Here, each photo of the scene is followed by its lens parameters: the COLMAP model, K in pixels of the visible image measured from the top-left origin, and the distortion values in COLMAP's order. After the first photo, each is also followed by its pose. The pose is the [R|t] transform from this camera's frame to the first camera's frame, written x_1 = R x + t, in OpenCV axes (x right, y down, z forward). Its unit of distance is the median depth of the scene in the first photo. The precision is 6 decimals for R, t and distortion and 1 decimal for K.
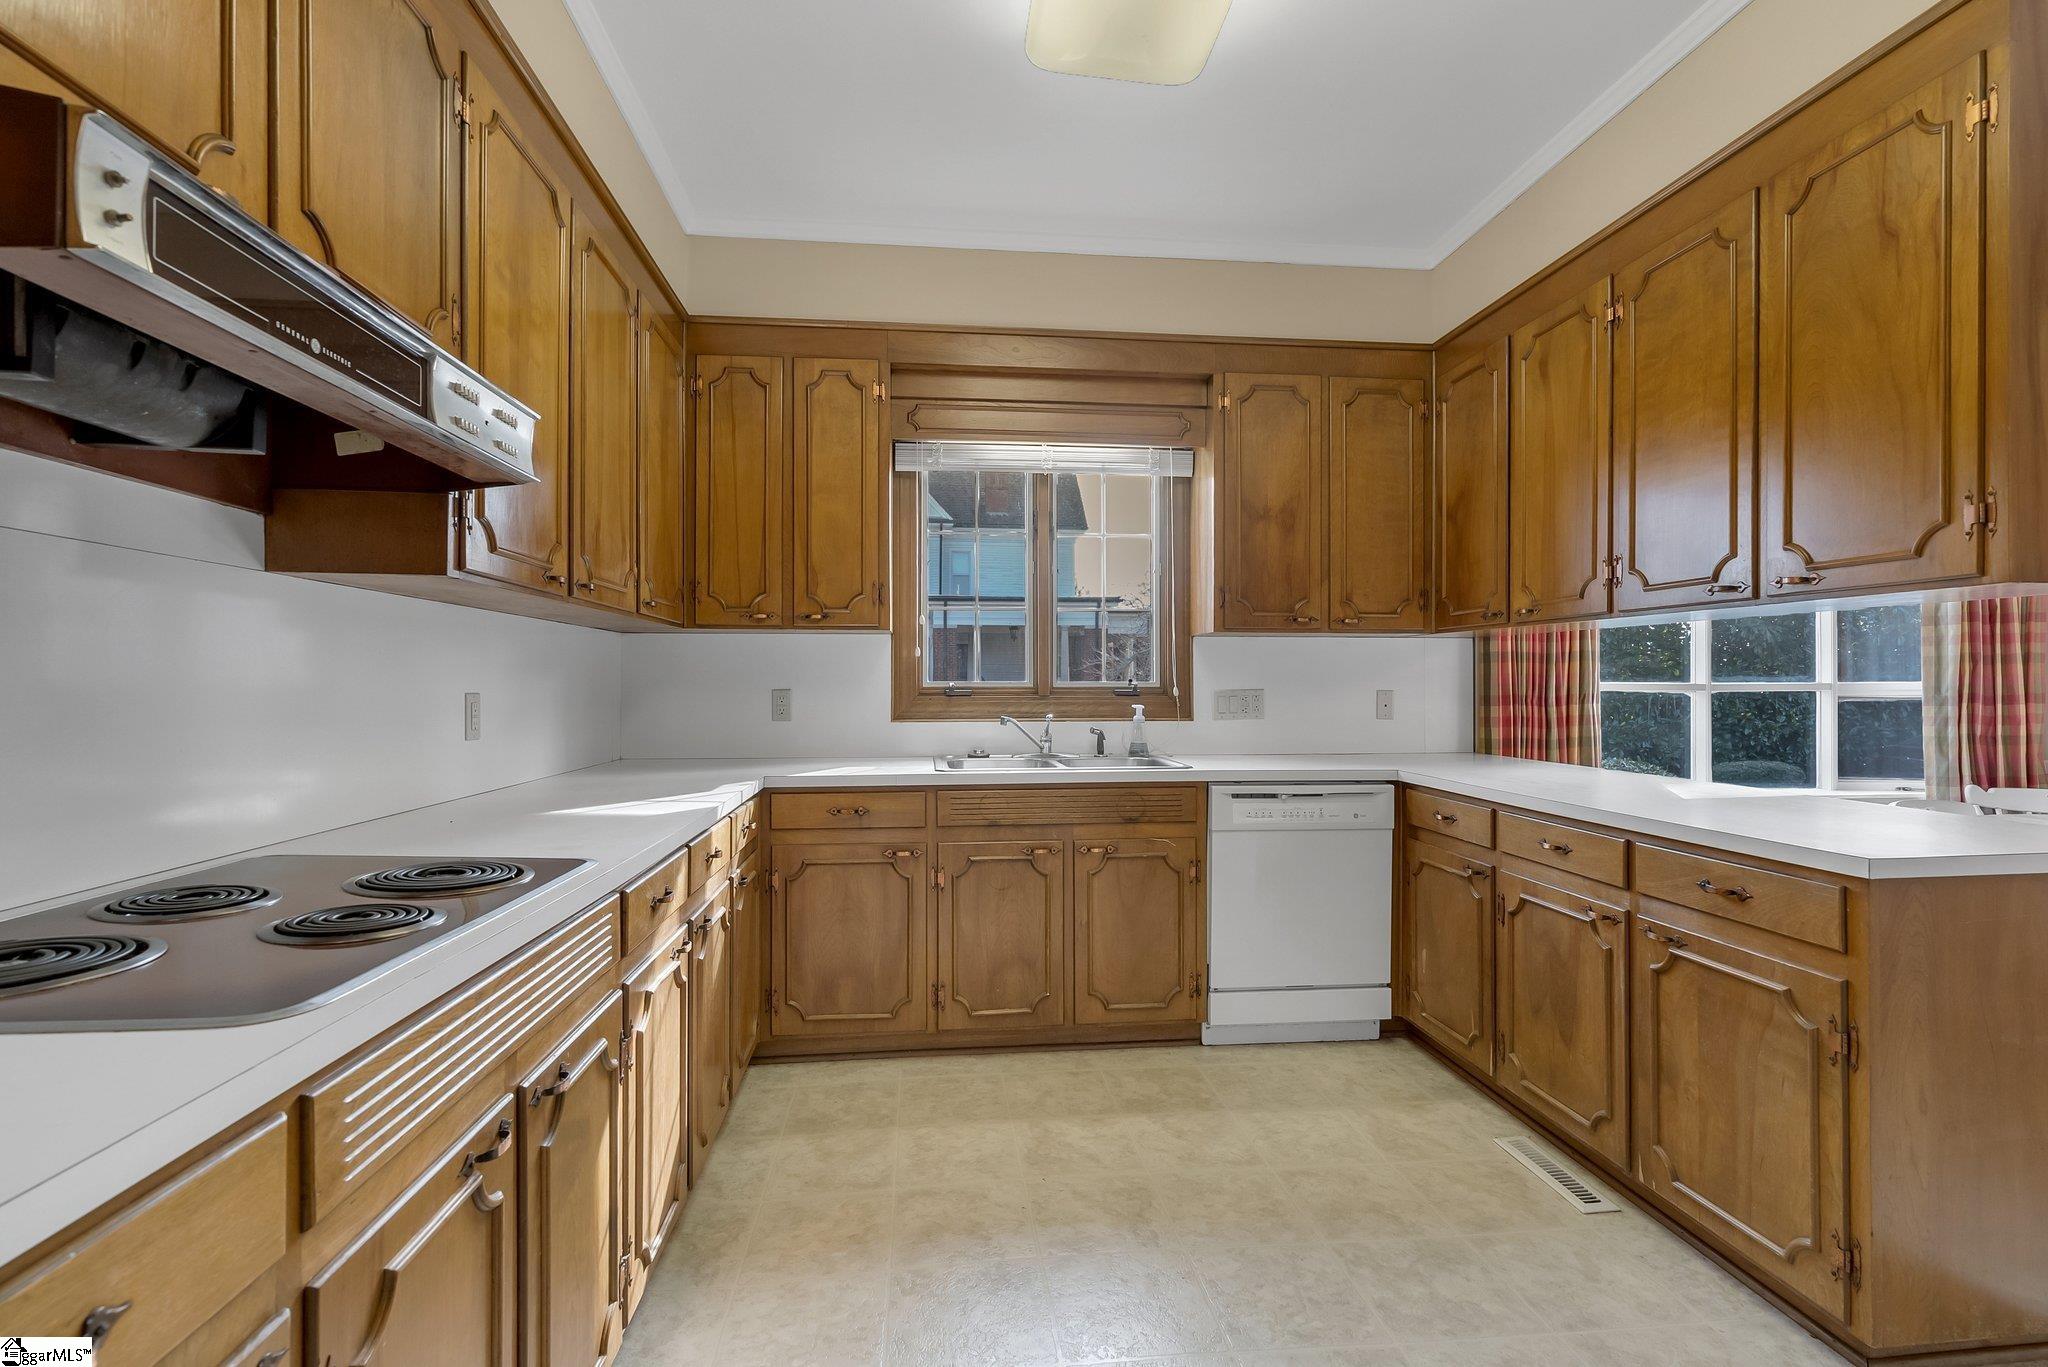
lens RADIAL K [[928.0, 0, 1021.1], [0, 928.0, 685.4], [0, 0, 1]] dist [-0.006629, 0.003441]
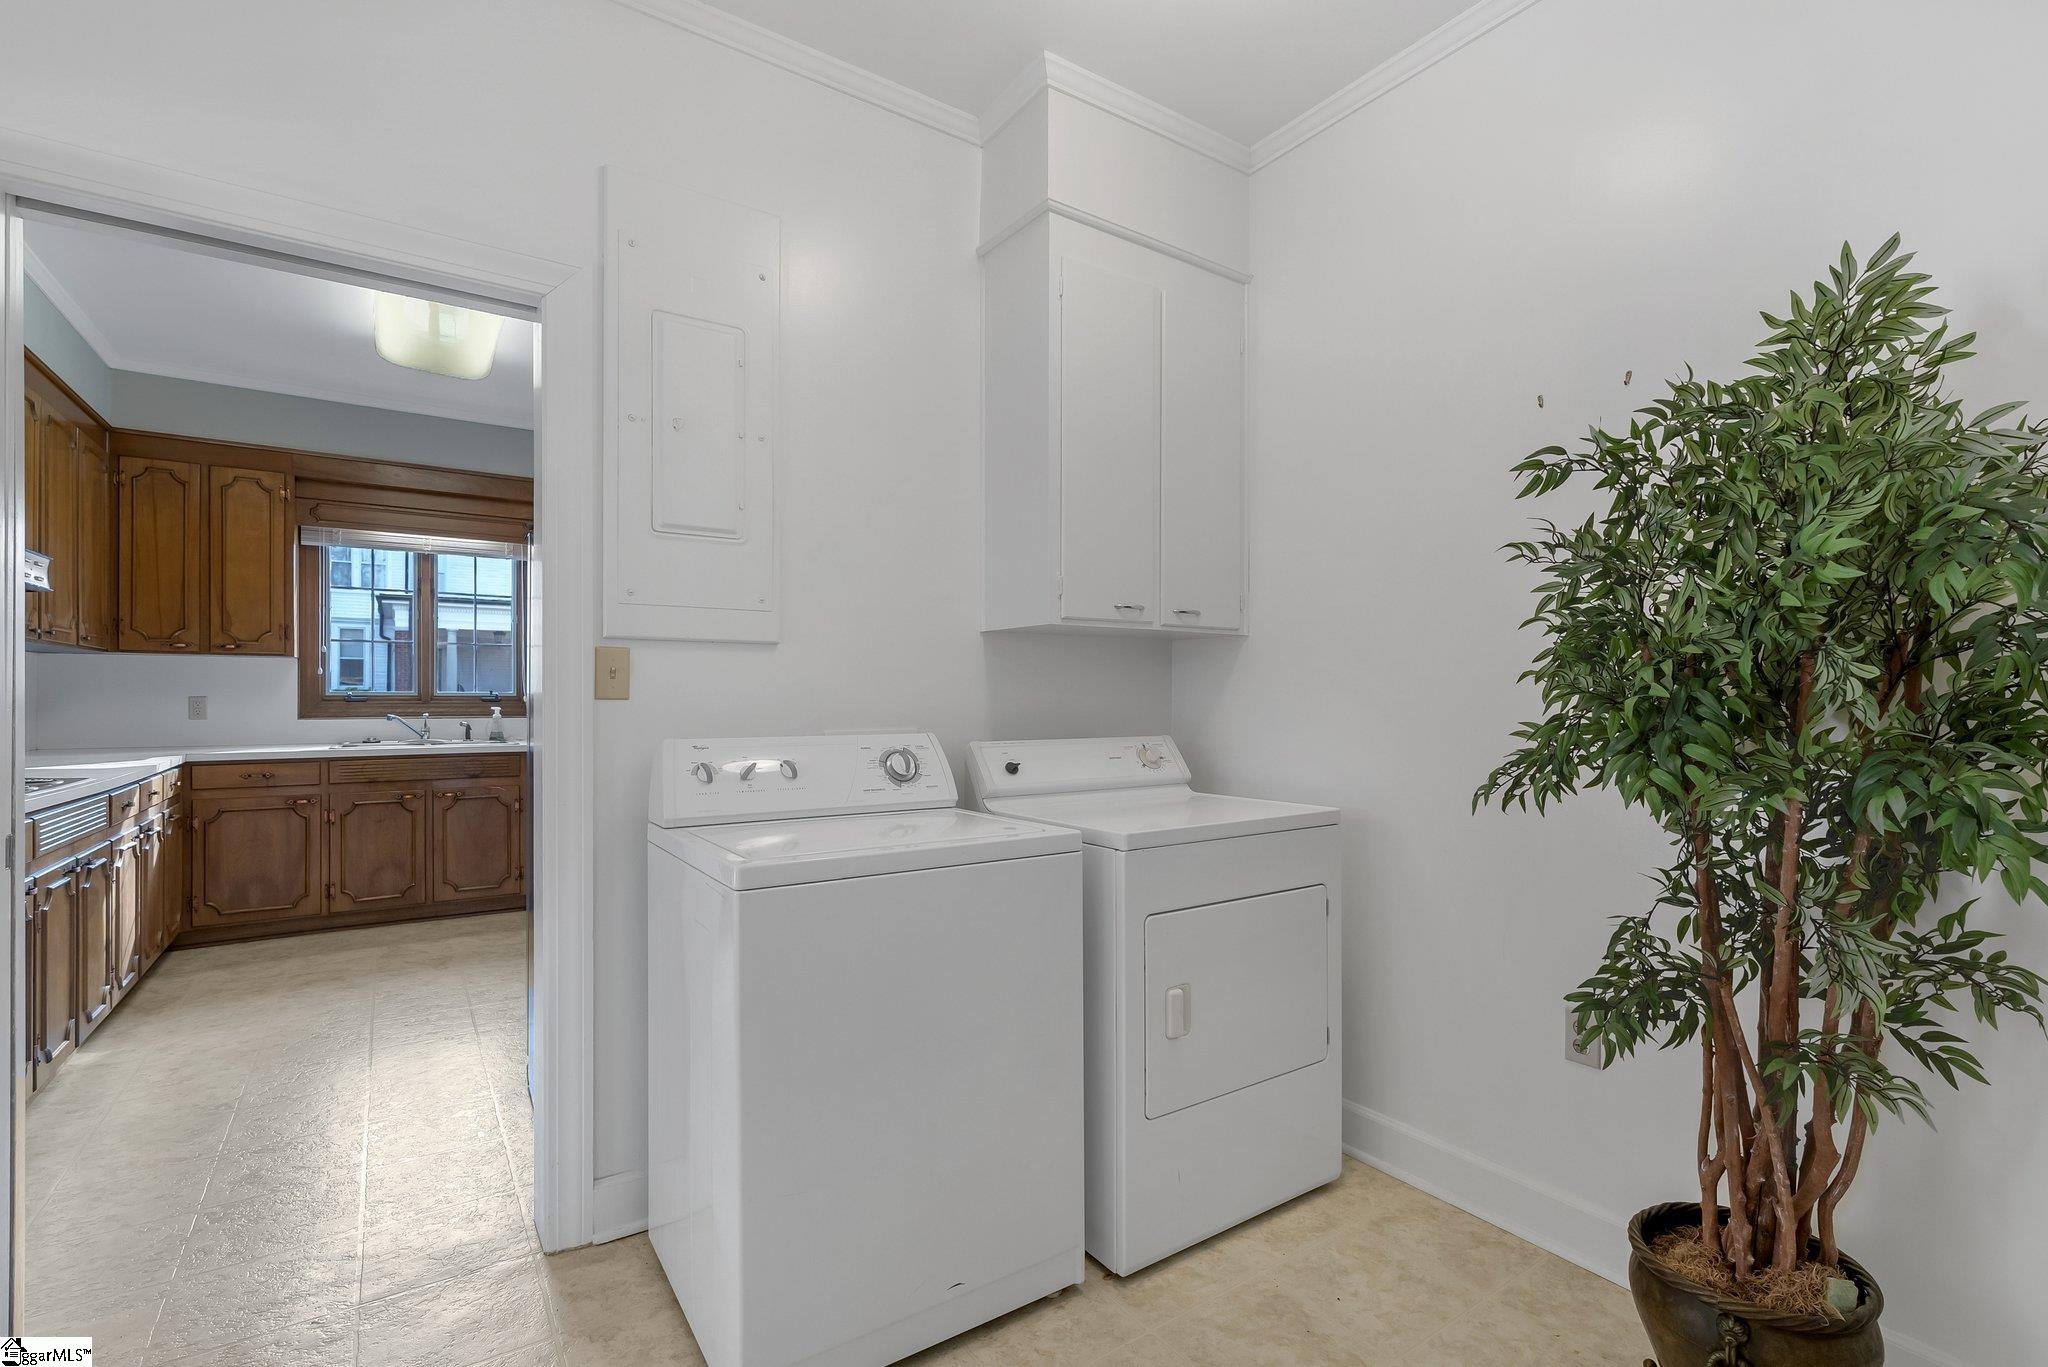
lens RADIAL K [[928.0, 0, 1023.4], [0, 928.0, 699.6], [0, 0, 1]] dist [-0.006629, 0.003441]
pose [[0.881175, -0.000049, 0.472790, 0.190956], [-0.001724, 0.999993, 0.003317, 0.001894], [-0.472787, -0.003738, 0.881169, -0.874503]]
